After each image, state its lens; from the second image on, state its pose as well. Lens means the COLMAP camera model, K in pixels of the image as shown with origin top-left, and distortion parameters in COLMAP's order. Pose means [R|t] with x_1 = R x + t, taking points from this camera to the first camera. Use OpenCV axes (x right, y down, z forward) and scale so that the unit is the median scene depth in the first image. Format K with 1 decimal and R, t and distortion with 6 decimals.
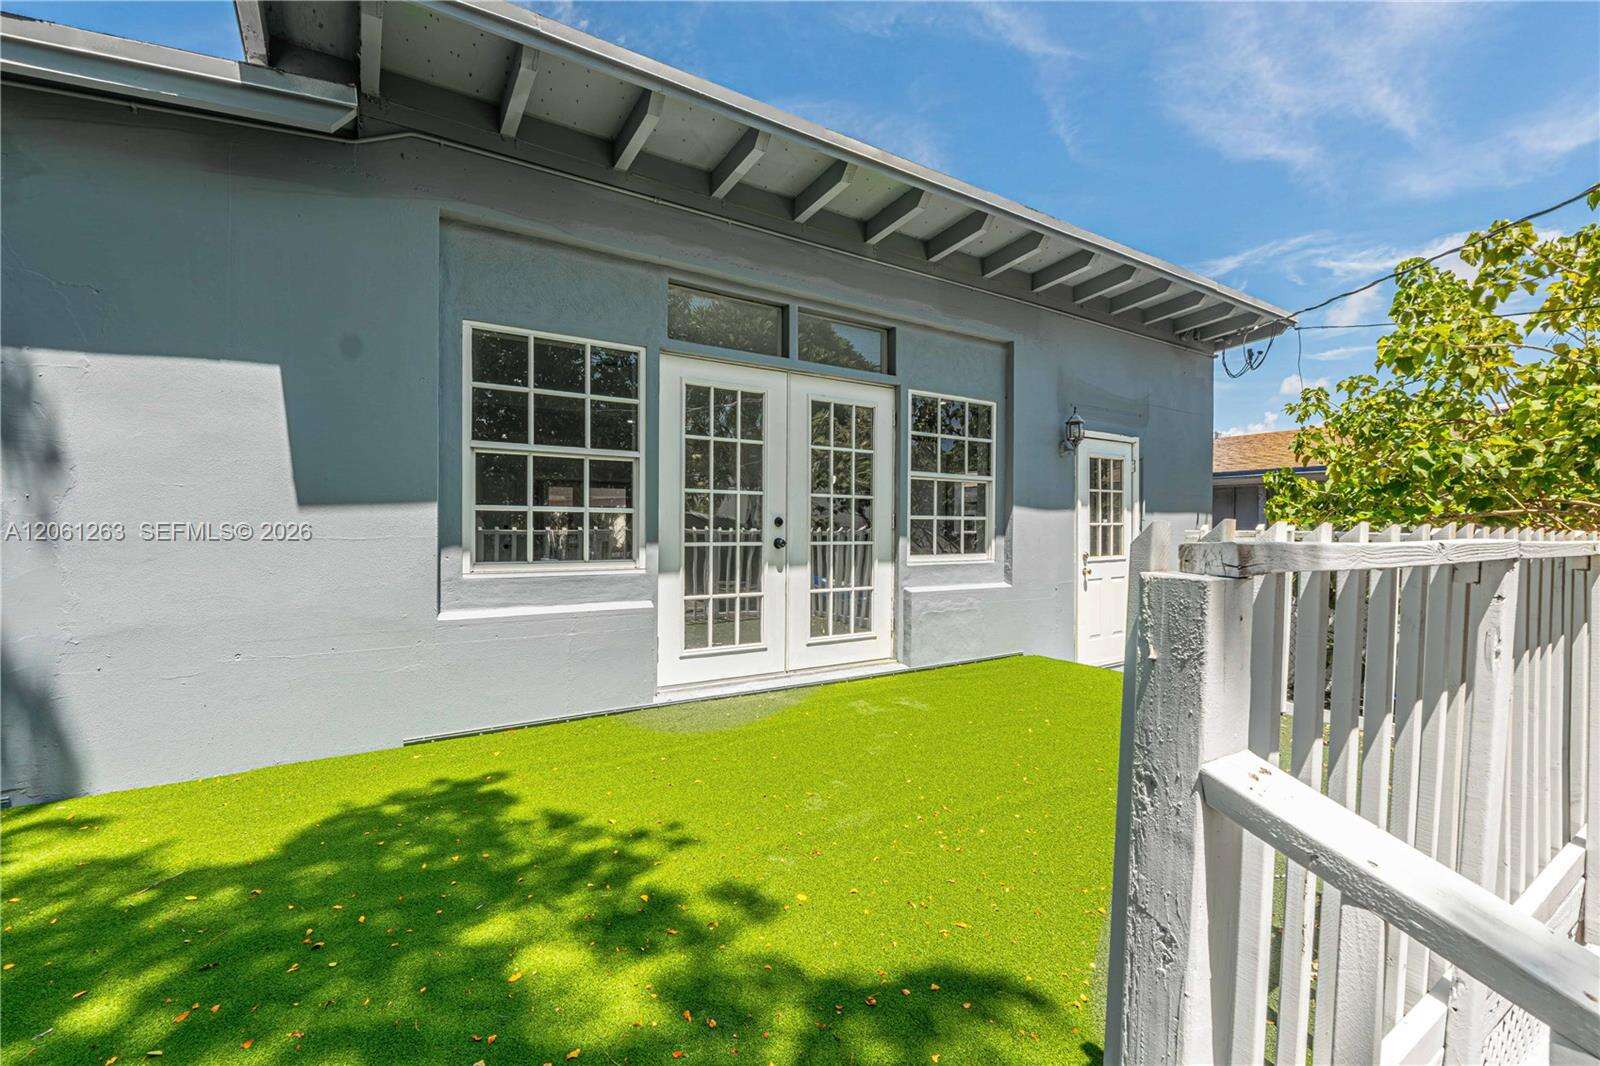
lens RADIAL K [[674.4, 0, 792.7], [0, 674.4, 520.8], [0, 0, 1]] dist [-0.001067, -0.000282]
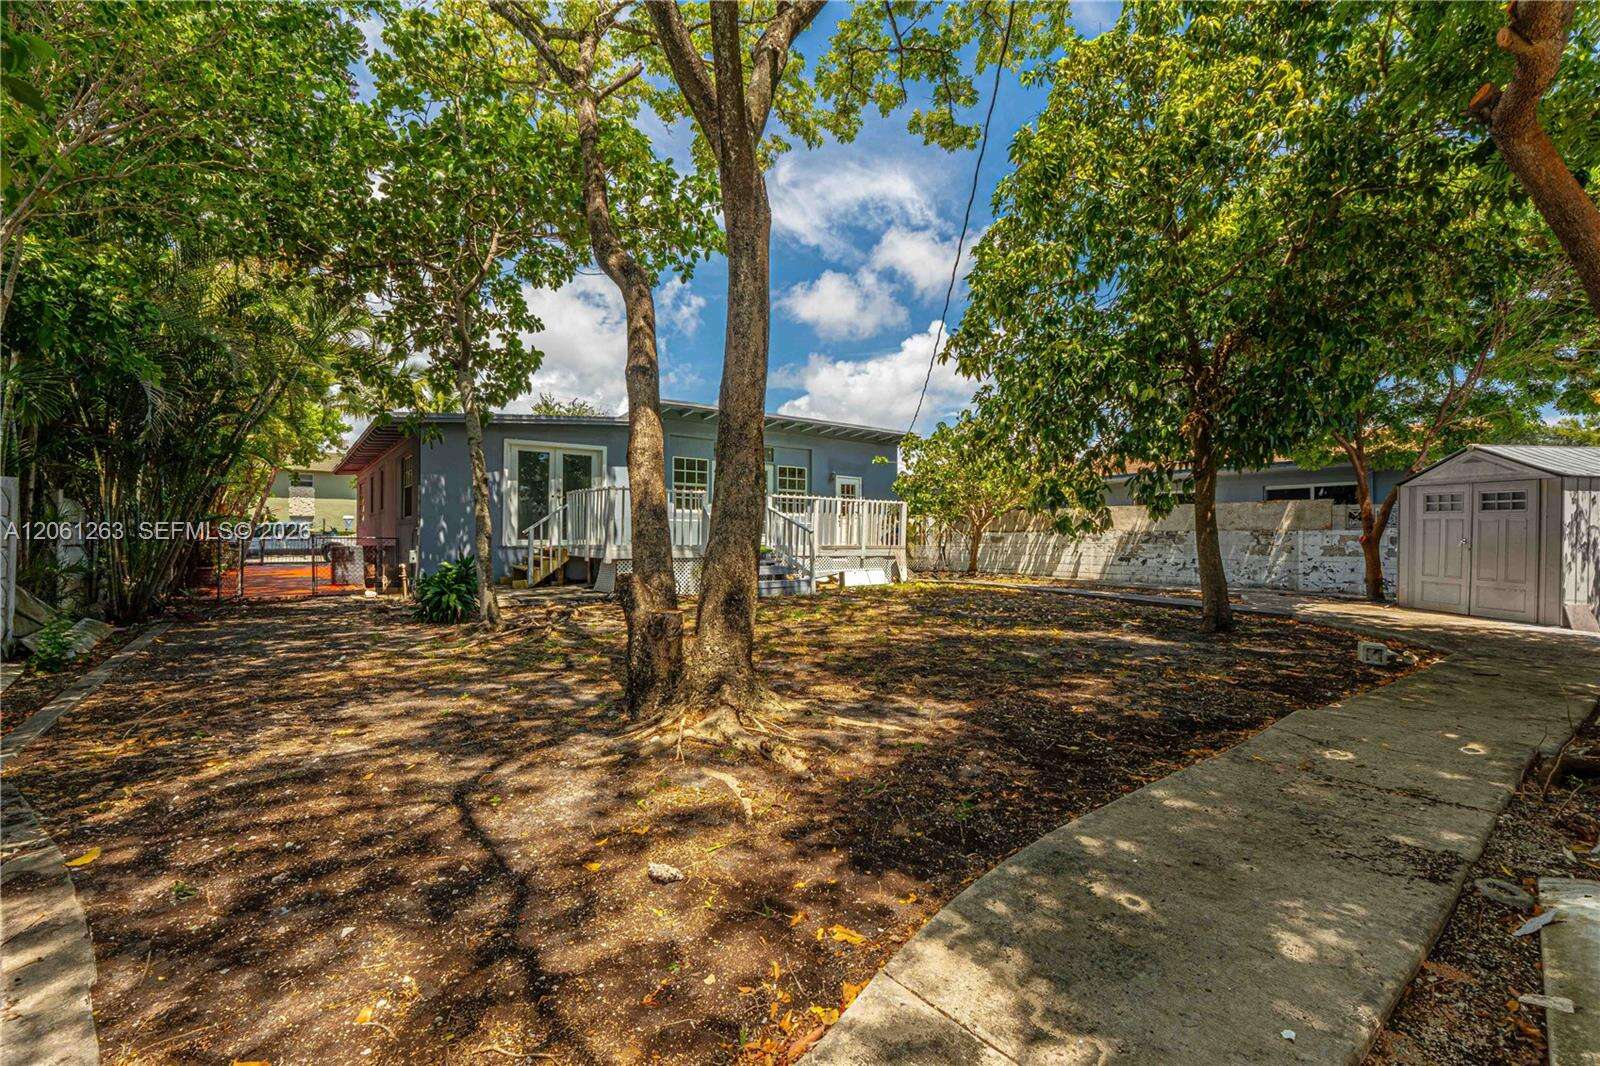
lens RADIAL K [[697.0, 0, 800.0], [0, 697.0, 533.0], [0, 0, 1]] dist [0.001867, 0.000017]
pose [[0.998964, 0.016411, 0.042452, 0.142982], [-0.017360, 0.999605, 0.022091, 0.081867], [-0.042073, -0.022805, 0.998854, -2.798317]]
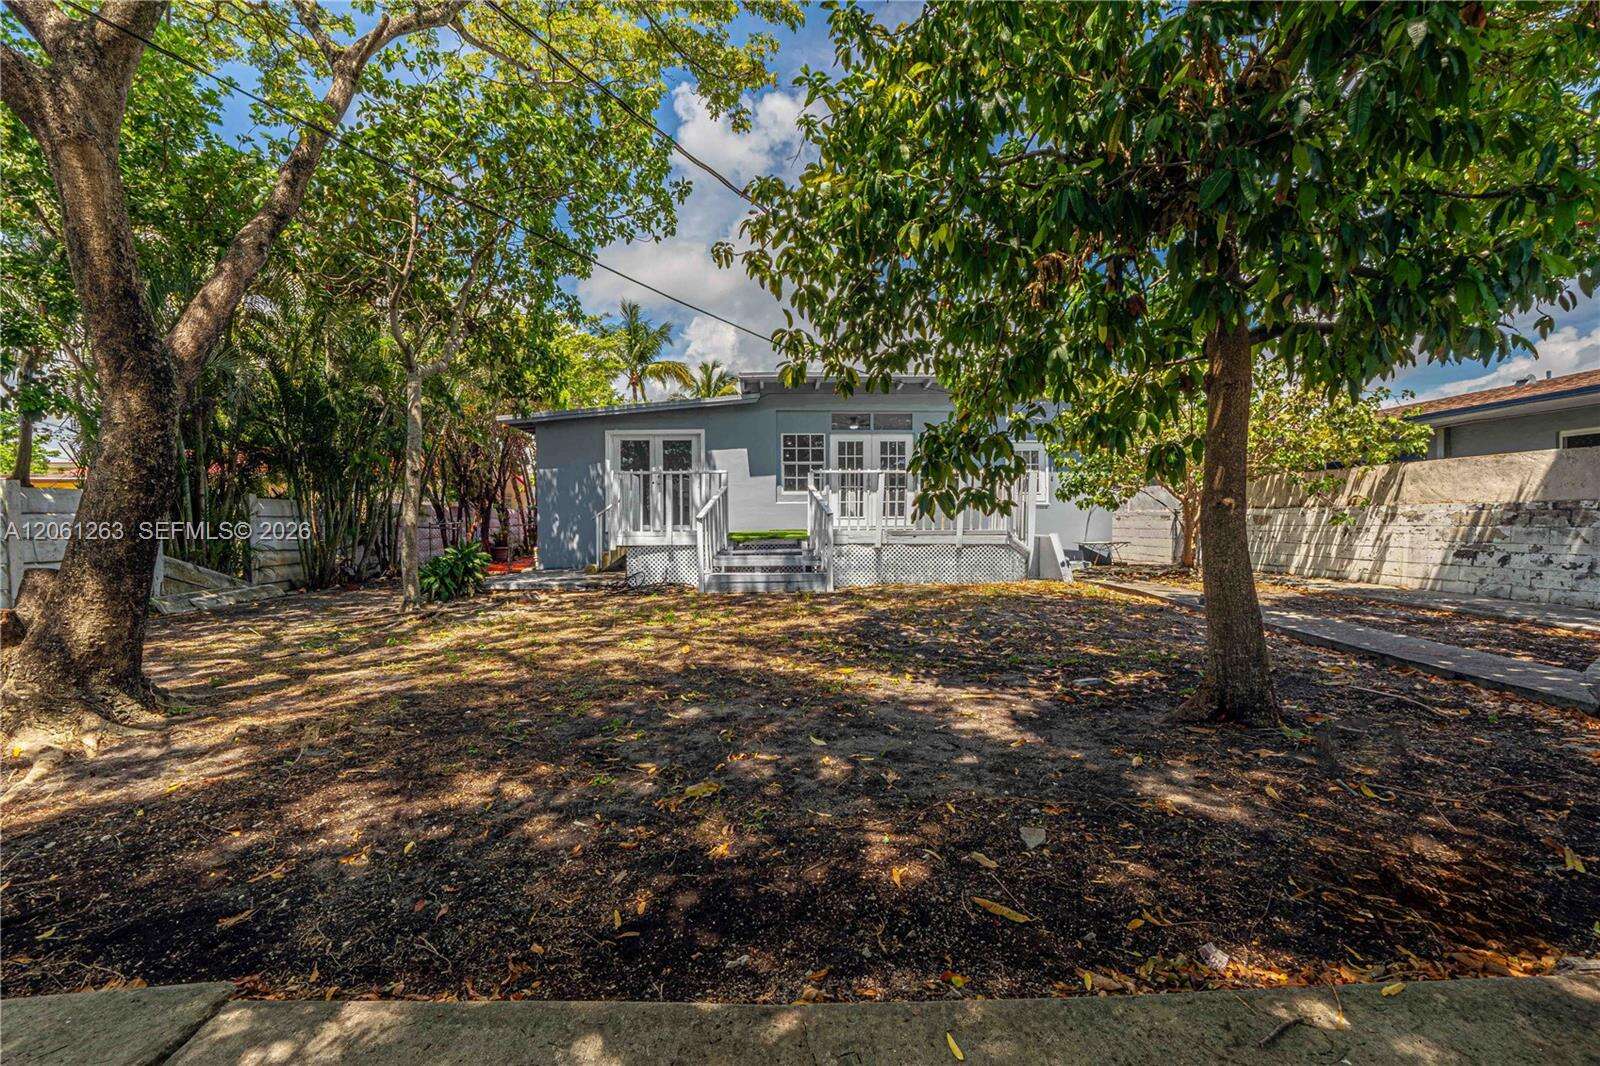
lens RADIAL K [[674.4, 0, 792.7], [0, 674.4, 520.8], [0, 0, 1]] dist [-0.001067, -0.000282]
pose [[0.841130, 0.007443, -0.540781, 1.387544], [0.010752, 0.999478, 0.030480, 0.095288], [0.540726, -0.031452, 0.840611, -1.897614]]
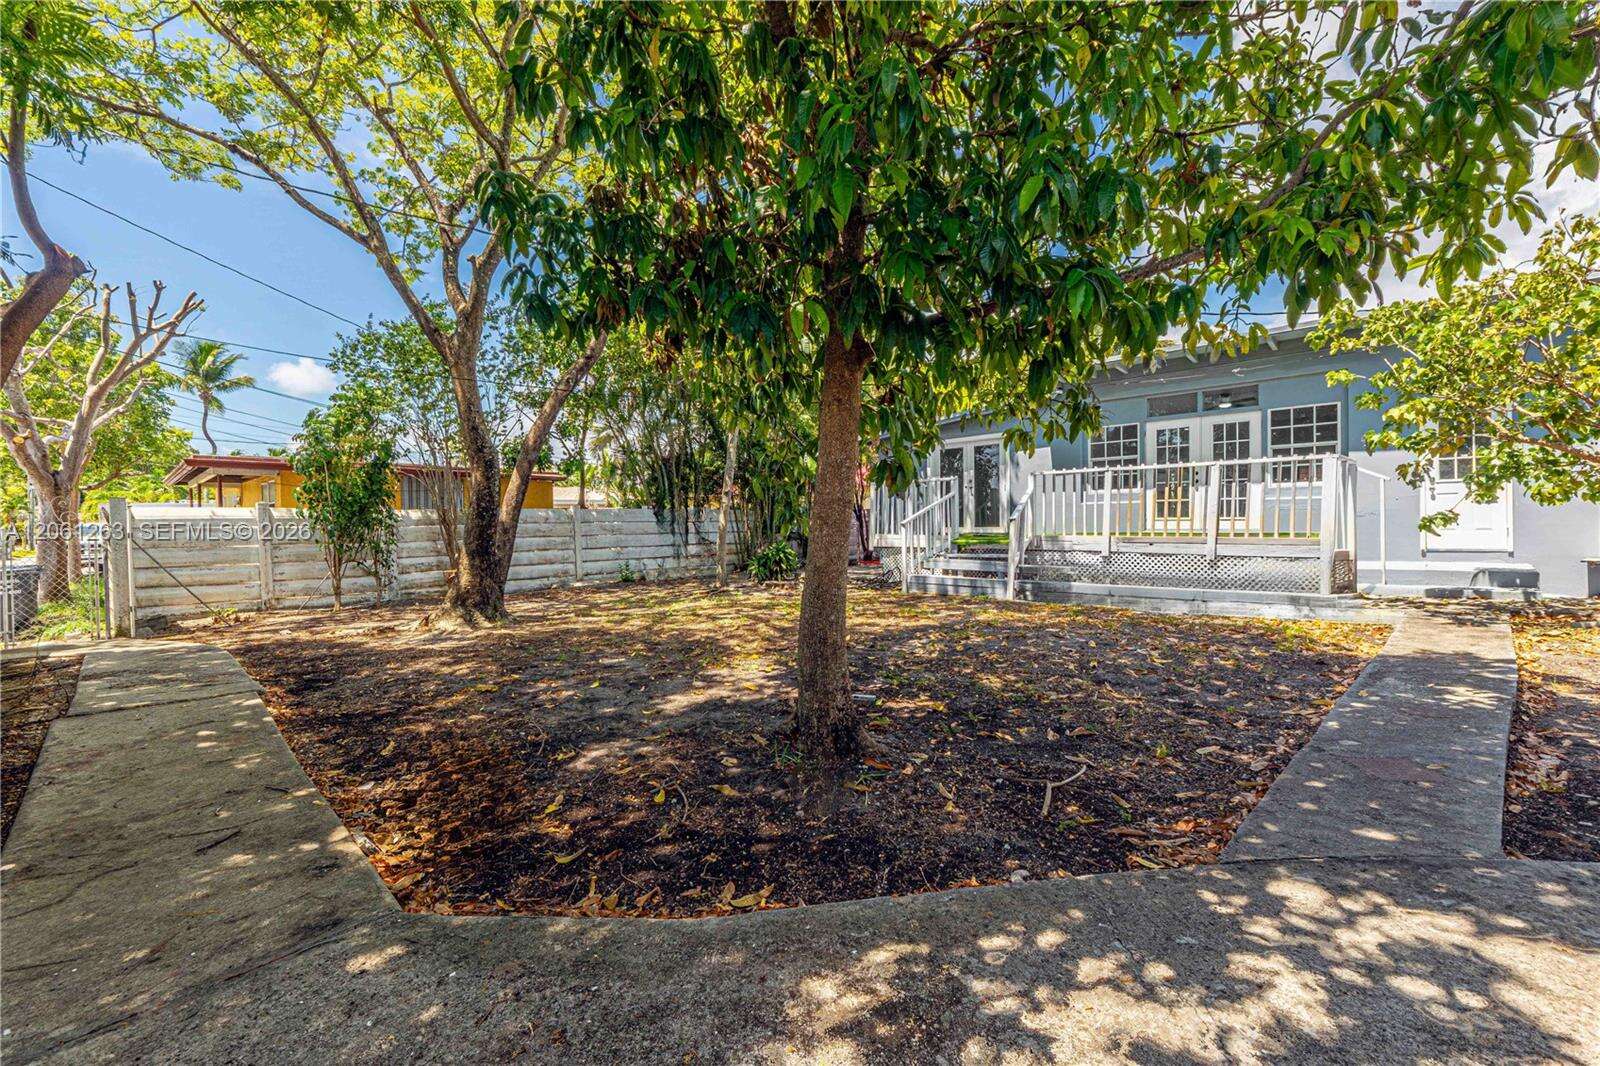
lens RADIAL K [[674.4, 0, 792.7], [0, 674.4, 520.8], [0, 0, 1]] dist [-0.001067, -0.000282]
pose [[0.168127, 0.012065, -0.985692, 2.265753], [0.036738, 0.999154, 0.018496, 0.080795], [0.985081, -0.039322, 0.167541, -1.017512]]
